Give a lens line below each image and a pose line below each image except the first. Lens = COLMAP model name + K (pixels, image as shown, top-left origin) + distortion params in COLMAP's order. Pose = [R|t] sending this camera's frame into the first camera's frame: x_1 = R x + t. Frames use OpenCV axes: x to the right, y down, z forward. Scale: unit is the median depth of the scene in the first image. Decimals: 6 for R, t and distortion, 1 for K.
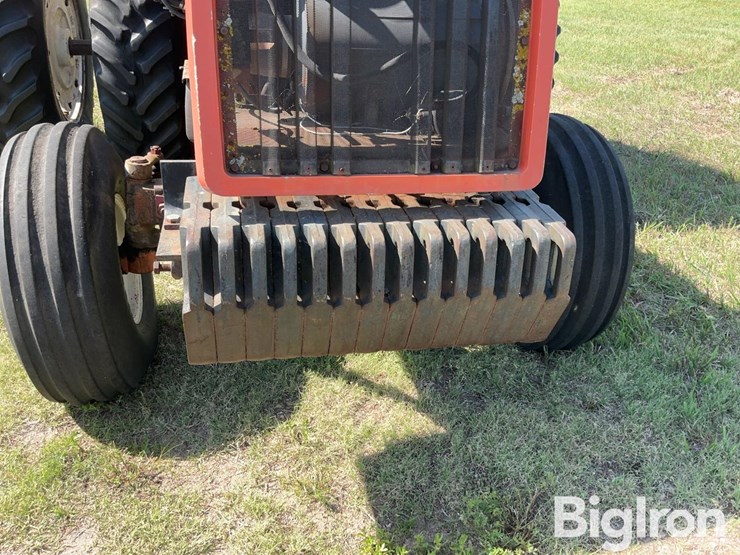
lens RADIAL K [[615.9, 0, 366.0], [0, 615.9, 275.4], [0, 0, 1]] dist [0.125207, -0.264997]
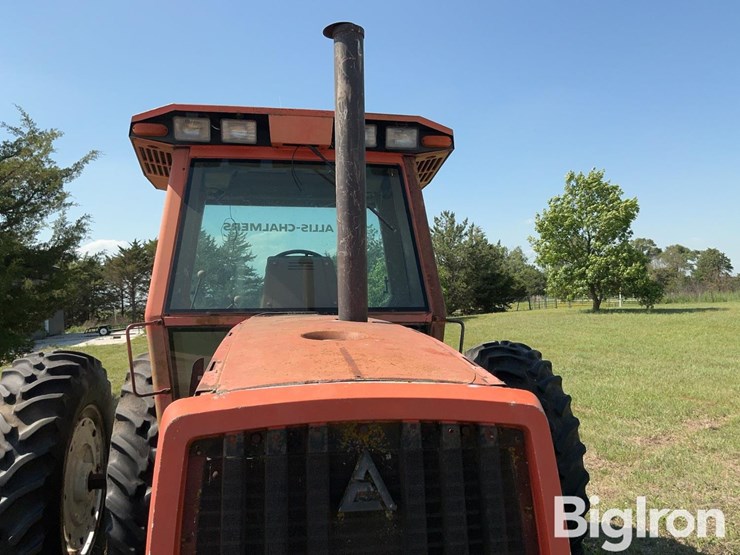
lens RADIAL K [[615.9, 0, 366.0], [0, 615.9, 275.4], [0, 0, 1]] dist [0.125207, -0.264997]
pose [[0.997566, -0.056707, -0.040585, 0.068698], [0.030436, 0.877701, -0.478241, -0.467856], [0.062741, 0.475842, 0.877290, -0.006679]]
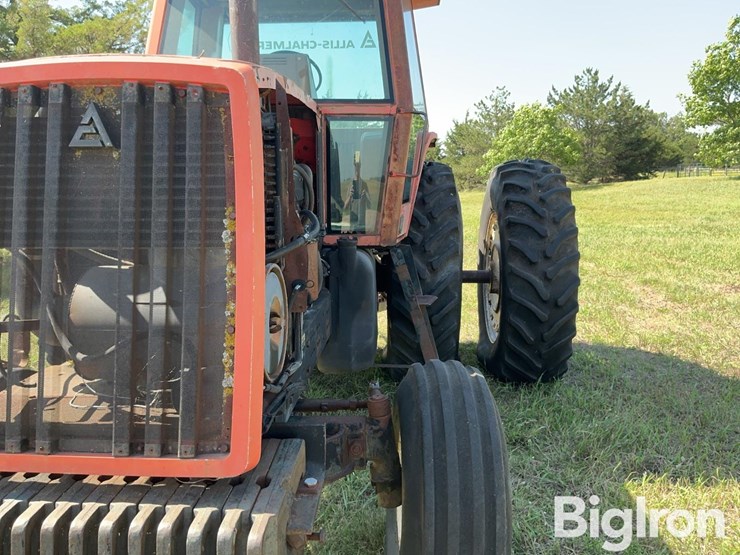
lens RADIAL K [[615.9, 0, 366.0], [0, 615.9, 275.4], [0, 0, 1]] dist [0.125207, -0.264997]
pose [[0.964641, -0.011365, -0.263322, 0.655678], [-0.067557, 0.955032, -0.288705, -0.156104], [0.254762, 0.296286, 0.920495, 0.067418]]
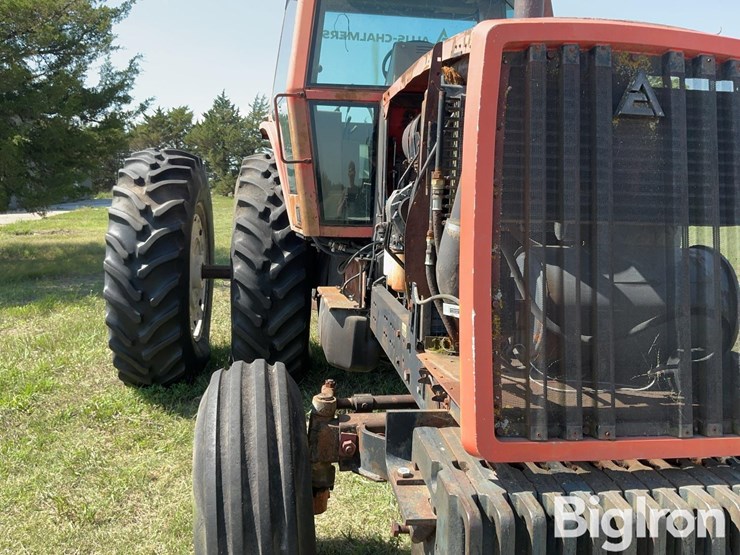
lens RADIAL K [[618.1, 0, 368.8], [0, 618.1, 276.9], [0, 0, 1]] dist [0.136286, -0.293588]
pose [[0.997272, -0.003795, -0.073717, -0.290966], [-0.018955, 0.952025, -0.305432, -0.082802], [0.071339, 0.305996, 0.949356, -0.039564]]
